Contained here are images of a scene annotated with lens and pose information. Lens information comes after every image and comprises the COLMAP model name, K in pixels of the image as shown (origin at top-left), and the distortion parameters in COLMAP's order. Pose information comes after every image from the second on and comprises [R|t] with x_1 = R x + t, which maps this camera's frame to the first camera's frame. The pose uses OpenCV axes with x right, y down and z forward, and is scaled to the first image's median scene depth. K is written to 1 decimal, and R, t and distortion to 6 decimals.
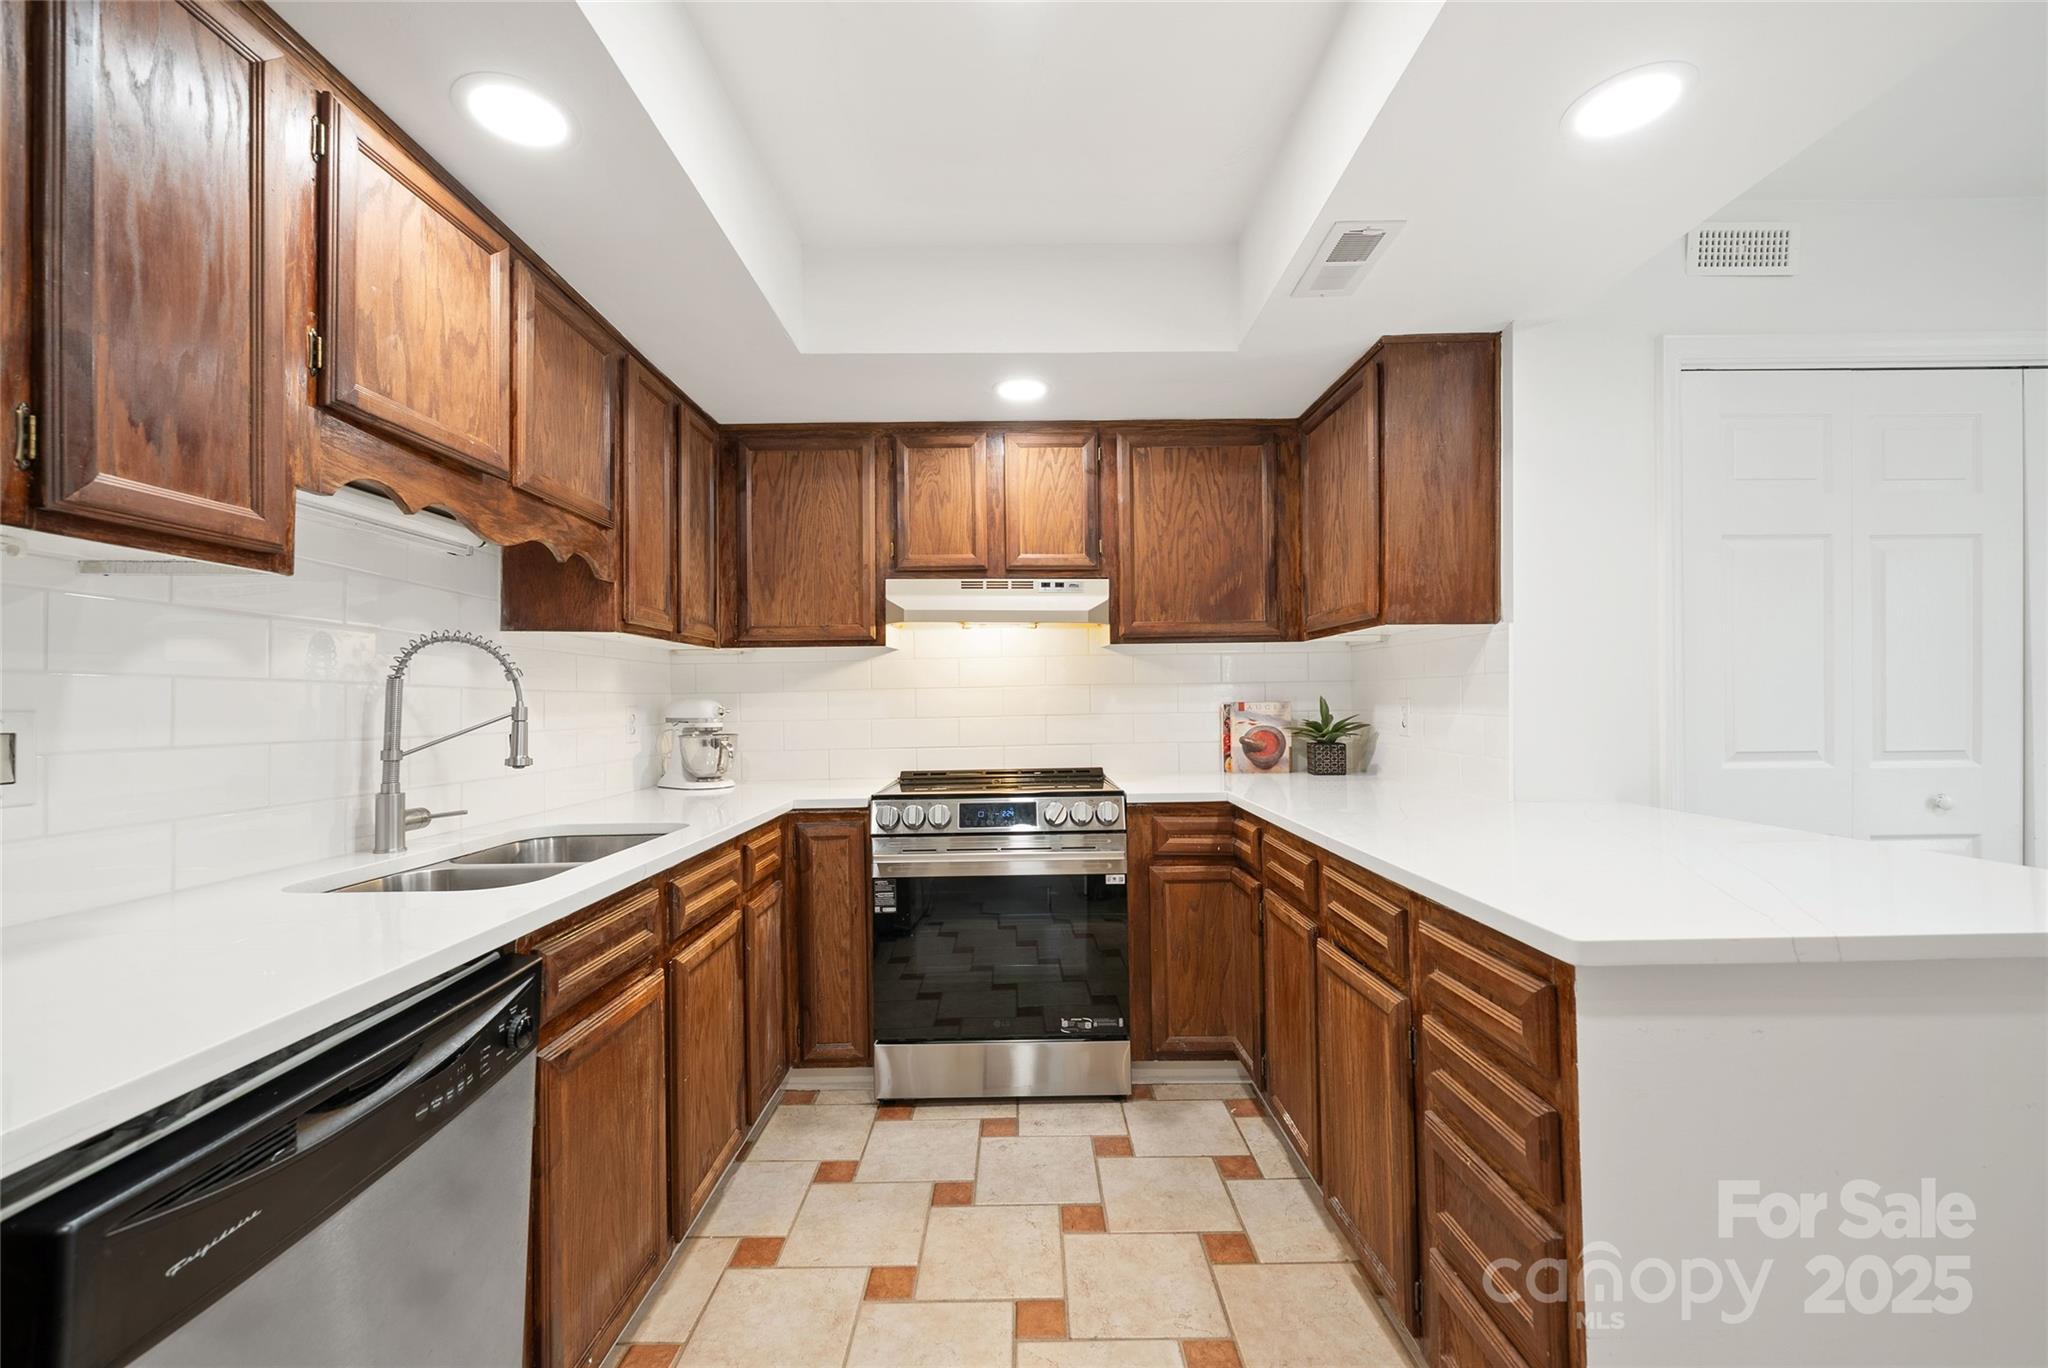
lens RADIAL K [[816.1, 0, 1028.1], [0, 816.1, 688.5], [0, 0, 1]] dist [0.008715, -0.000177]
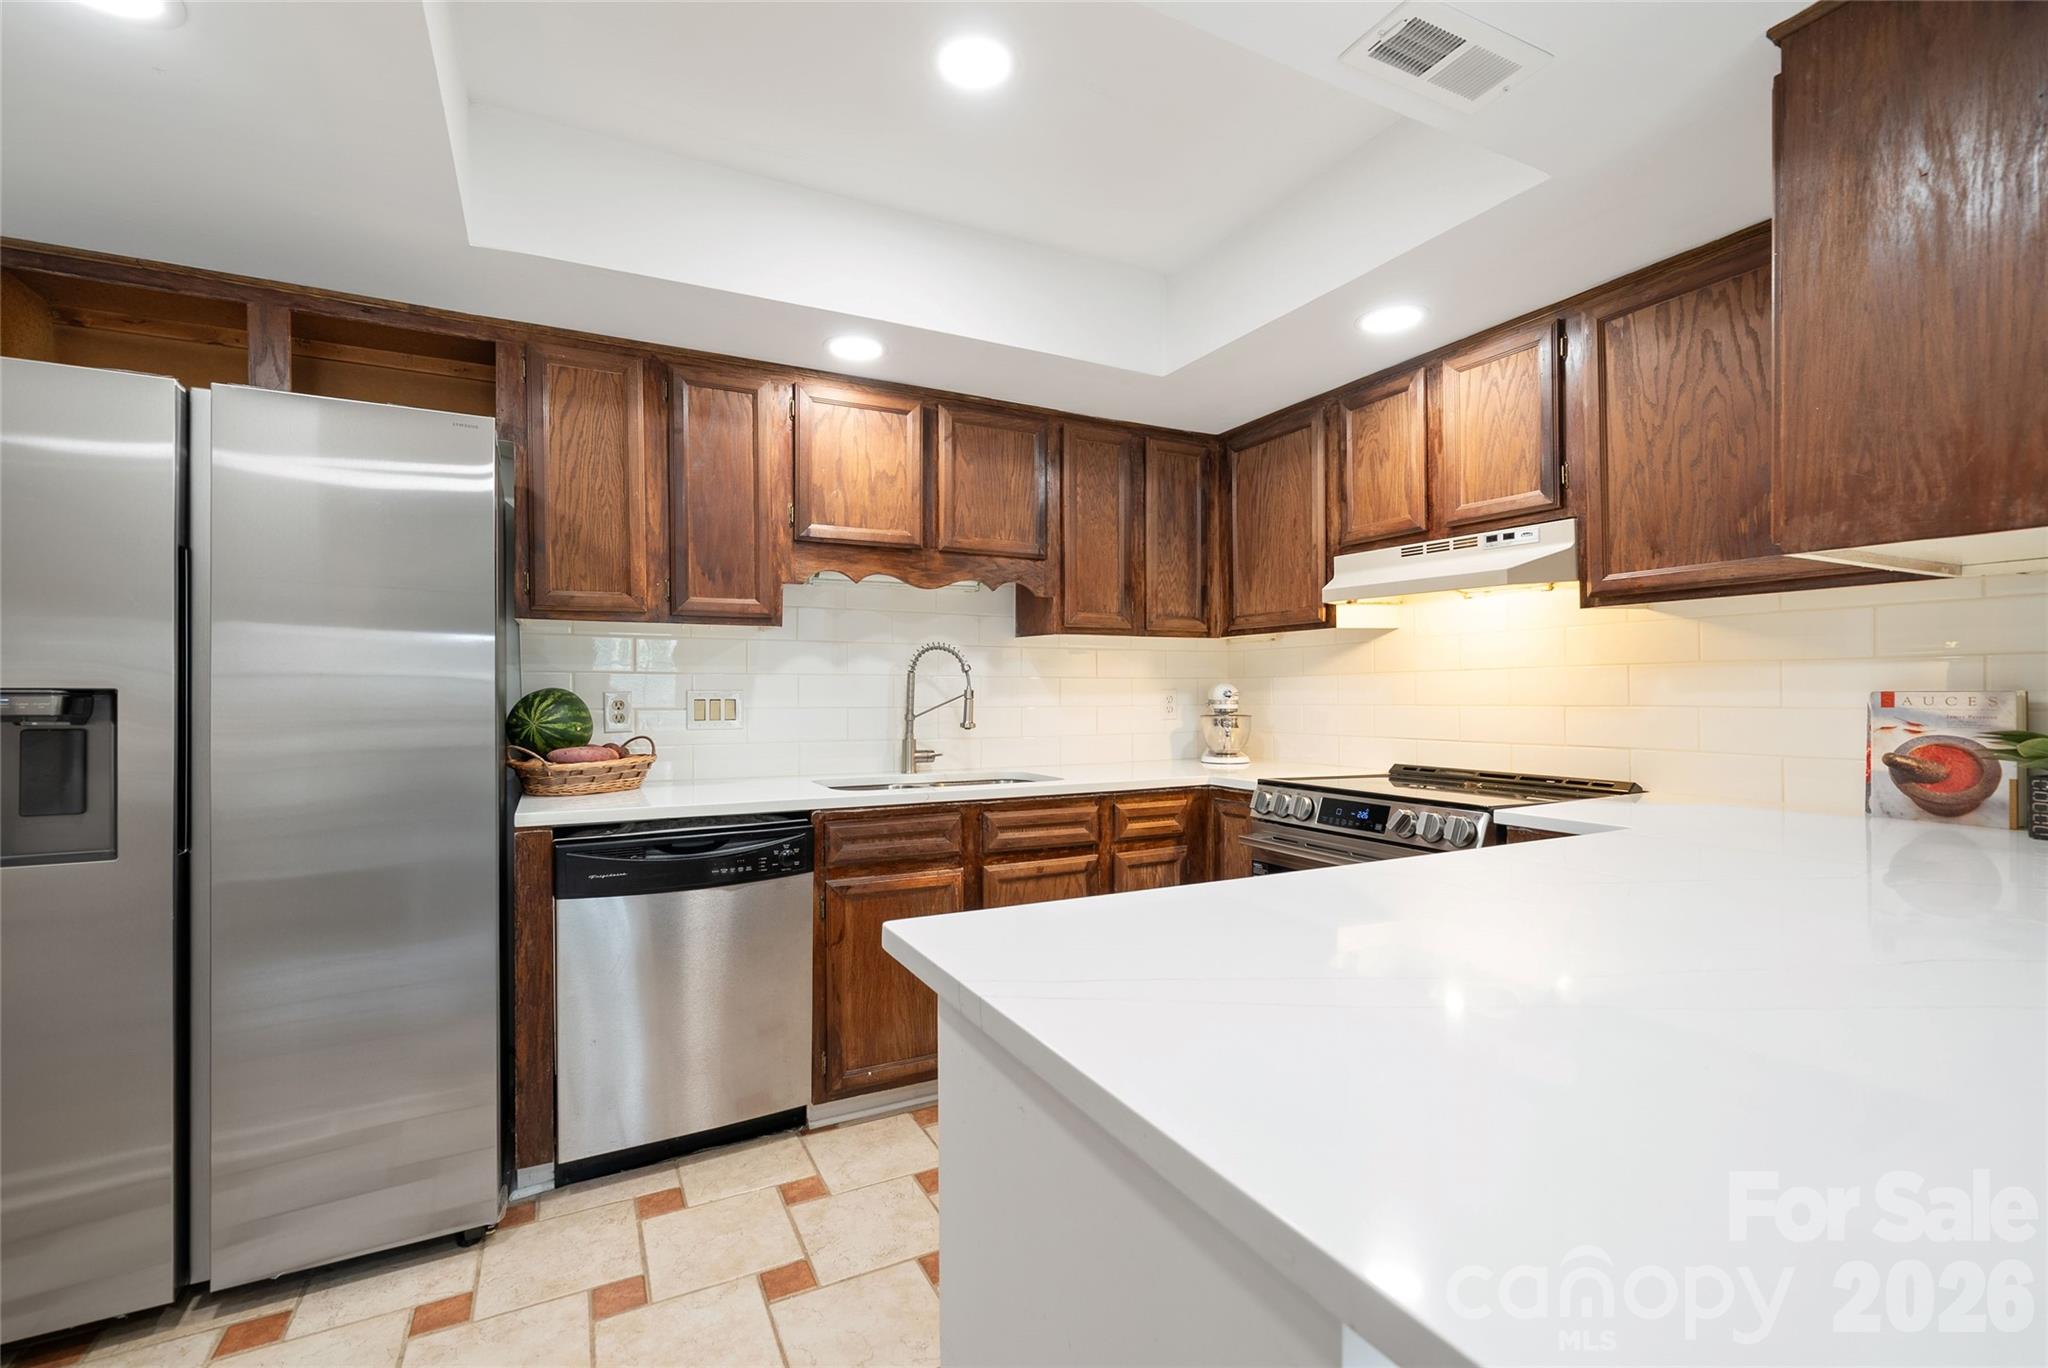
lens RADIAL K [[895.7, 0, 1034.2], [0, 895.7, 697.5], [0, 0, 1]] dist [-0.002165, 0.000275]
pose [[0.460286, 0.017468, -0.887599, 0.587504], [0.013404, 0.999556, 0.026622, -0.003641], [0.887669, -0.024151, 0.459848, 0.213445]]
